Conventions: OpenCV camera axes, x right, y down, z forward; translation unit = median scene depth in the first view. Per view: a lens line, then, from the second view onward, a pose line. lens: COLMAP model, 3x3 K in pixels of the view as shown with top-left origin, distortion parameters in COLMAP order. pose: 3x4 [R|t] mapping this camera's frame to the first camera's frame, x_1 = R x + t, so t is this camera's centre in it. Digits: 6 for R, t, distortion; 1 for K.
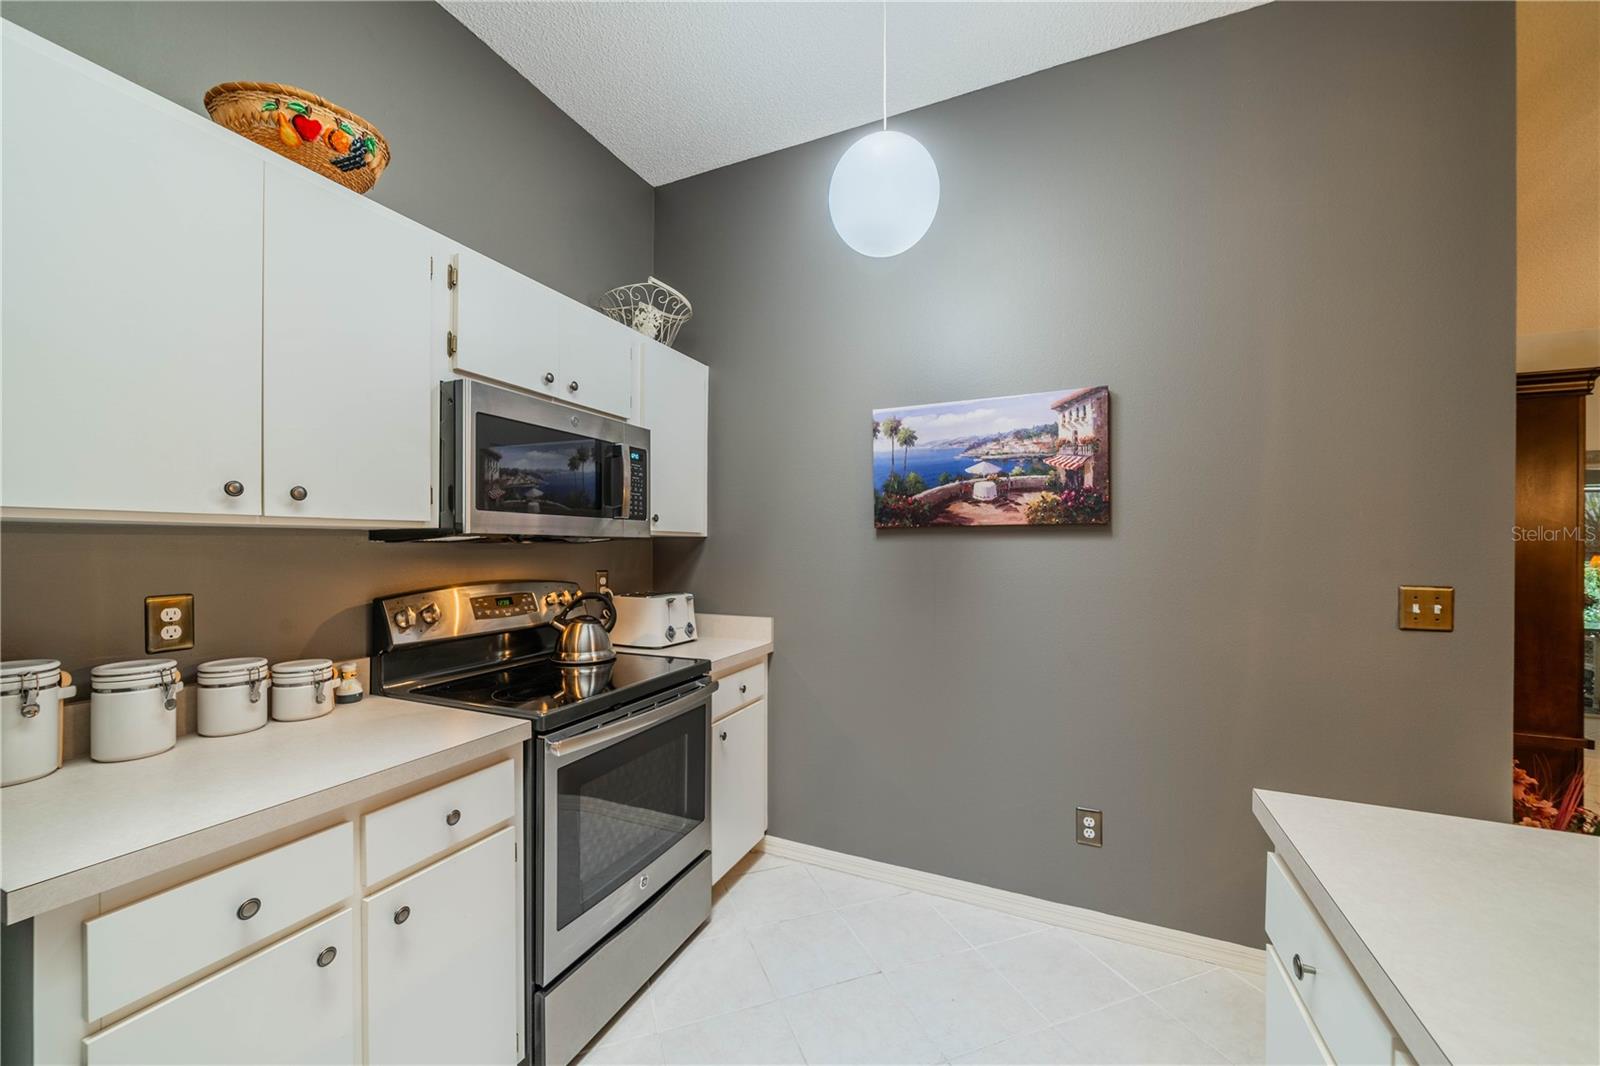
lens RADIAL K [[600.9, 0, 798.6], [0, 600.9, 544.1], [0, 0, 1]] dist [-0.006342, -0.000092]
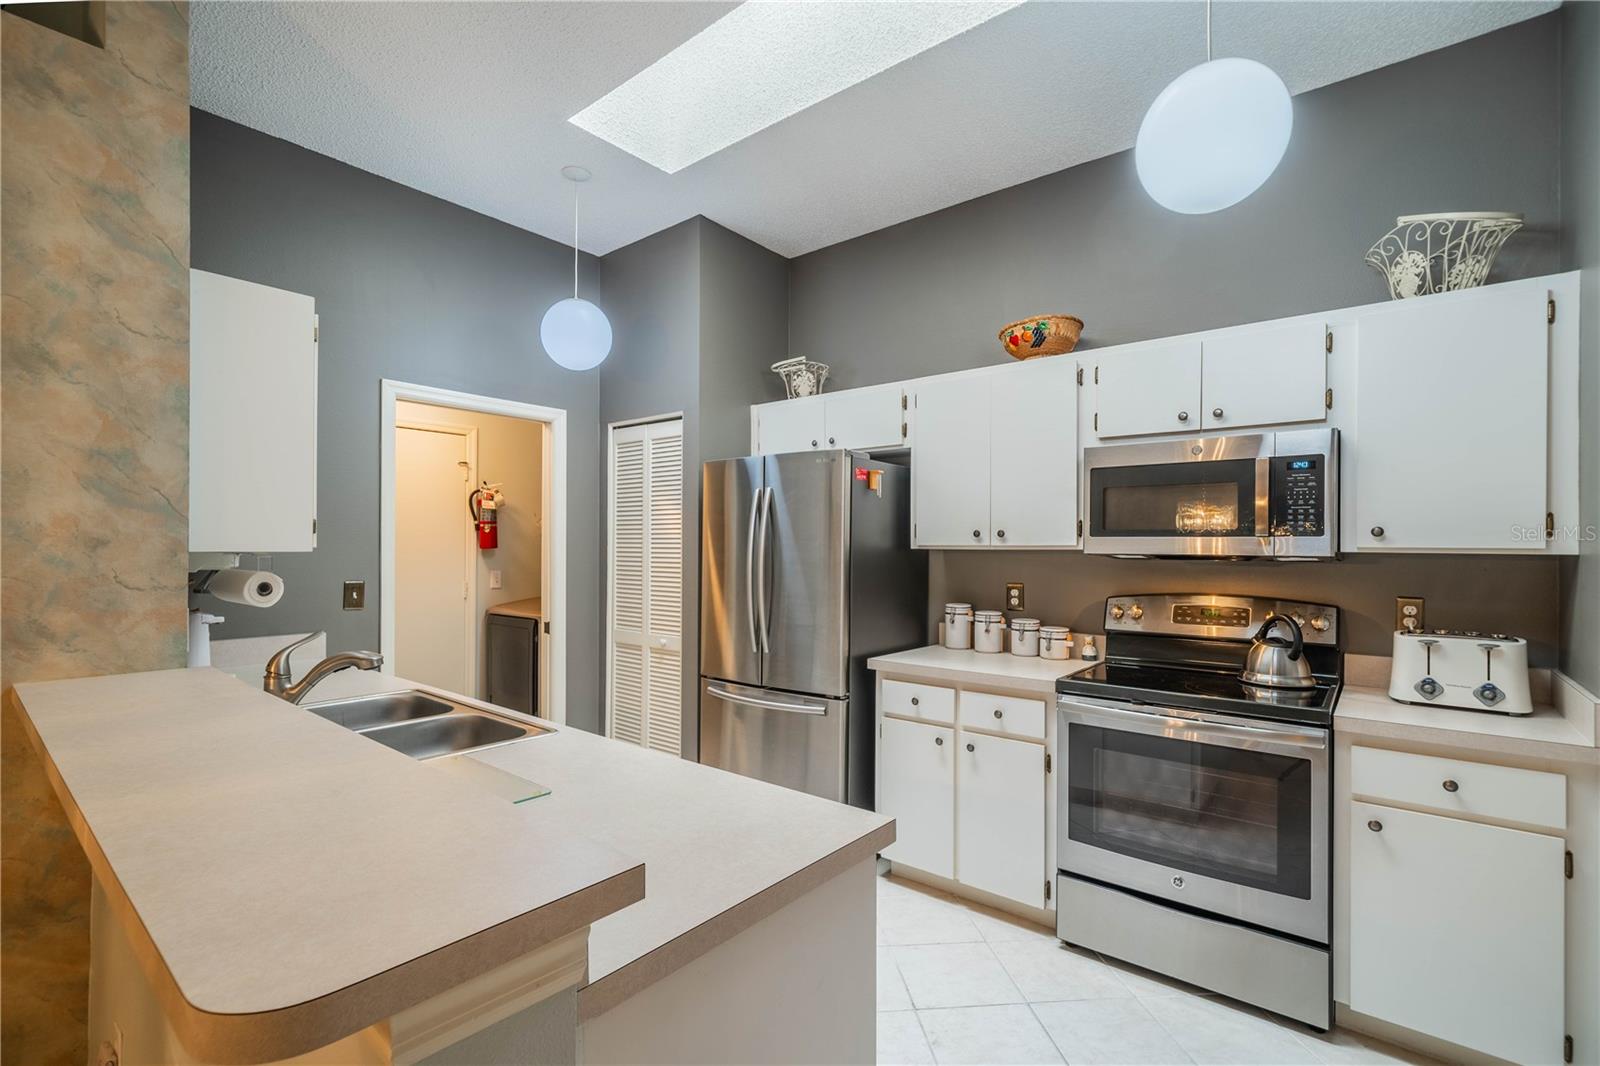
lens RADIAL K [[719.7, 0, 793.2], [0, 719.7, 543.0], [0, 0, 1]] dist [-0.000818, 0.000124]
pose [[-0.265343, -0.005399, -0.964139, 1.475163], [-0.006254, 0.999973, -0.003879, -0.036677], [0.964134, 0.005000, -0.265369, 0.874718]]
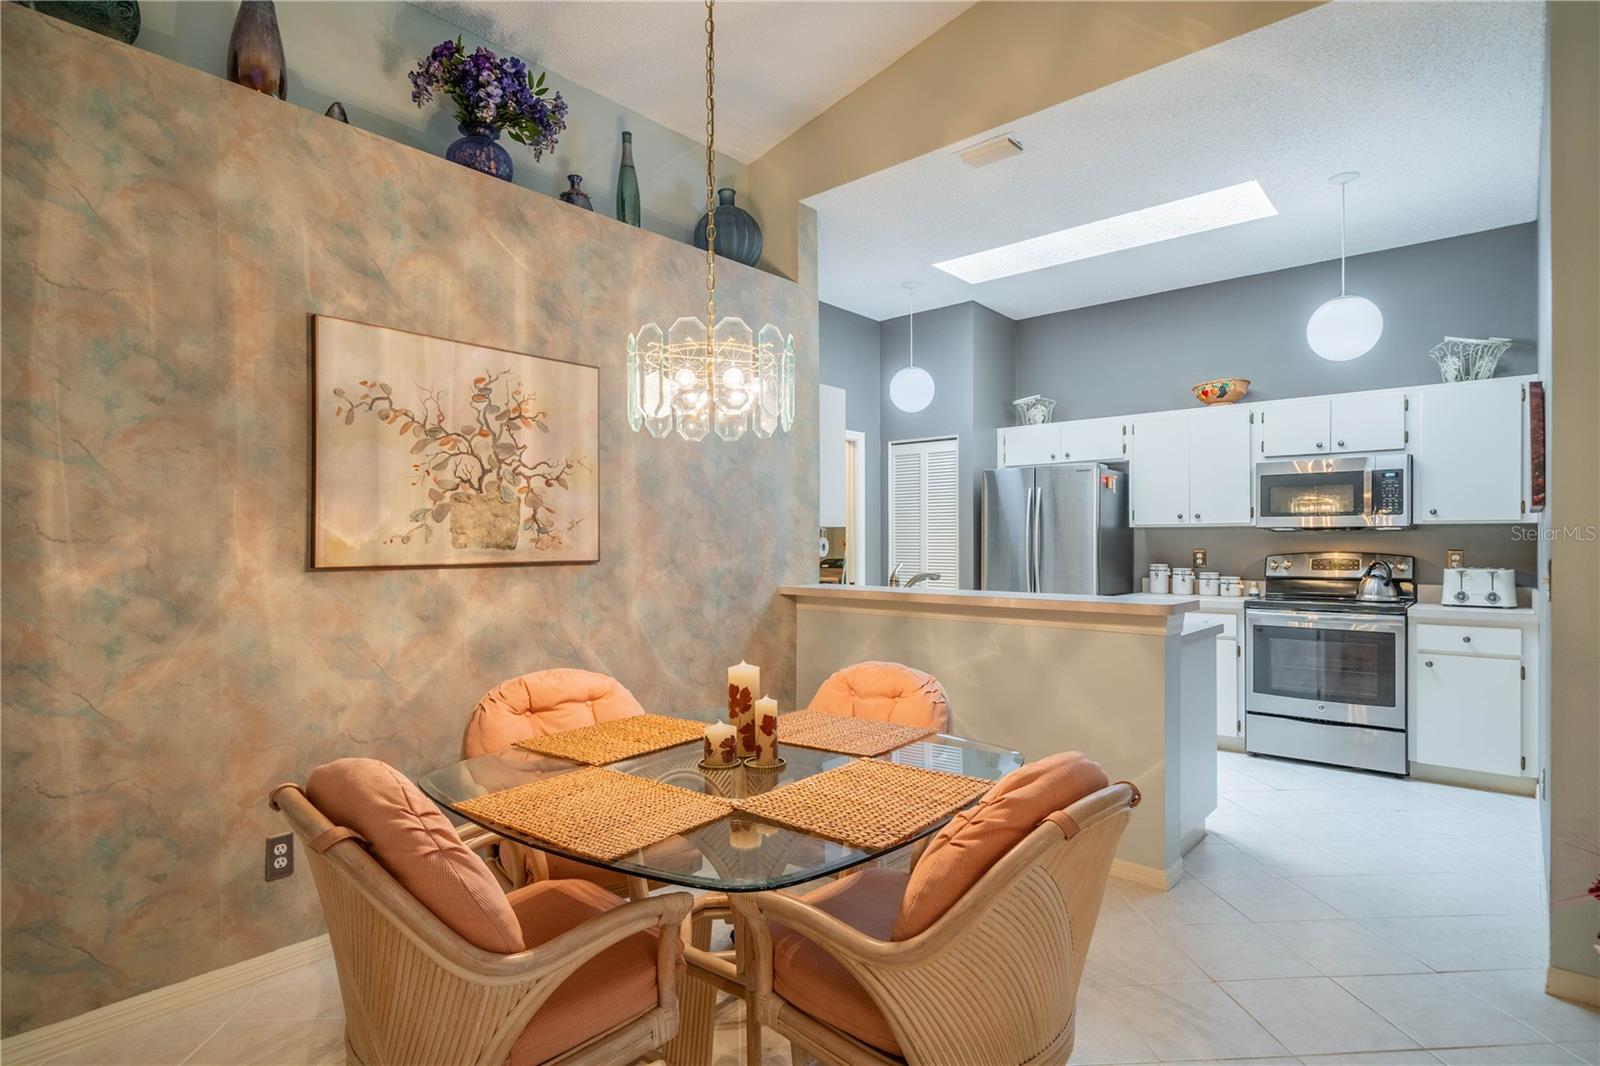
lens RADIAL K [[823.0, 0, 790.1], [0, 823.0, 542.0], [0, 0, 1]] dist [0.003193, 0.000445]
pose [[-0.292304, 0.000004, -0.956326, 3.507865], [0.000170, 1.000000, -0.000048, 0.044426], [0.956326, -0.000177, -0.292304, 0.201257]]
